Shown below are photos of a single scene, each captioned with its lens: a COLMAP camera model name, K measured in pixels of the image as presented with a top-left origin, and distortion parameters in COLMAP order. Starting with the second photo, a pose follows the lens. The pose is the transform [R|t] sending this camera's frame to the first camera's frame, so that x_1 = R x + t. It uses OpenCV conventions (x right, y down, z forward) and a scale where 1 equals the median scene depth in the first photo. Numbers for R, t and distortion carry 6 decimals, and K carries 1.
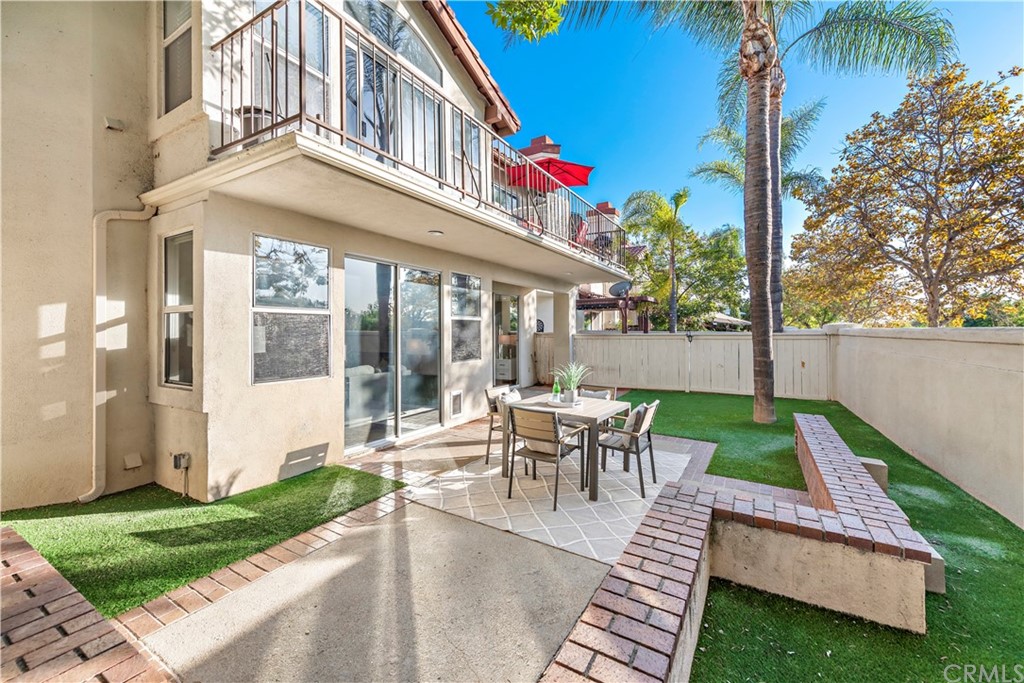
lens RADIAL K [[407.0, 0, 513.0], [0, 407.0, 332.2], [0, 0, 1]] dist [0.012124, -0.000287]
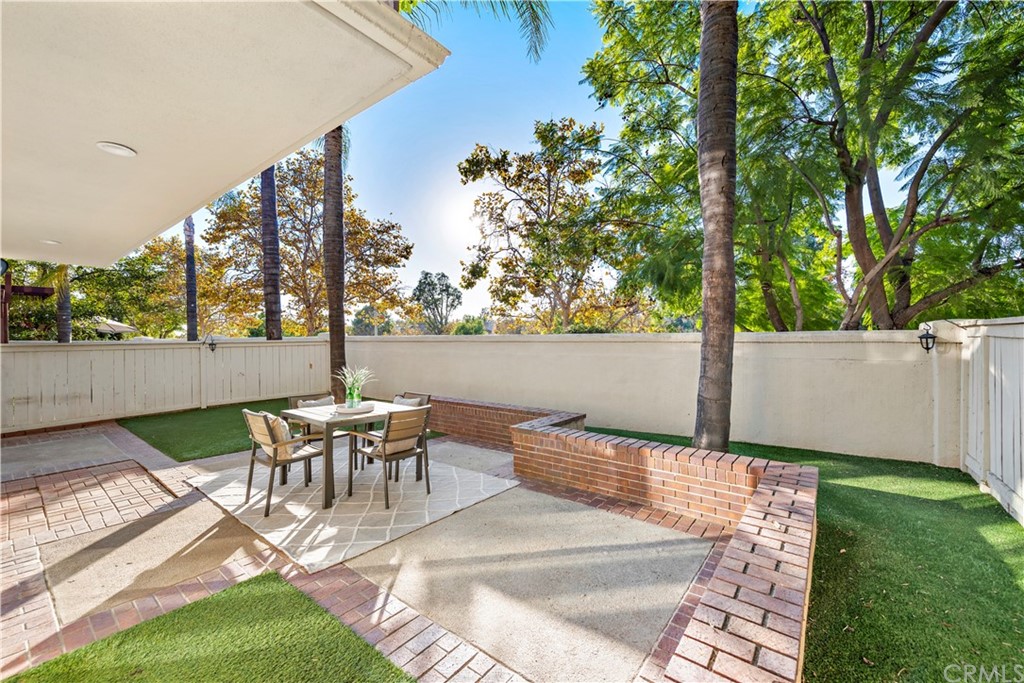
lens RADIAL K [[407.0, 0, 513.0], [0, 407.0, 332.2], [0, 0, 1]] dist [0.012124, -0.000287]
pose [[0.130338, 0.016081, 0.991339, -0.862122], [0.008953, 0.999809, -0.017395, 0.012582], [-0.991429, 0.011142, 0.130169, 0.540419]]
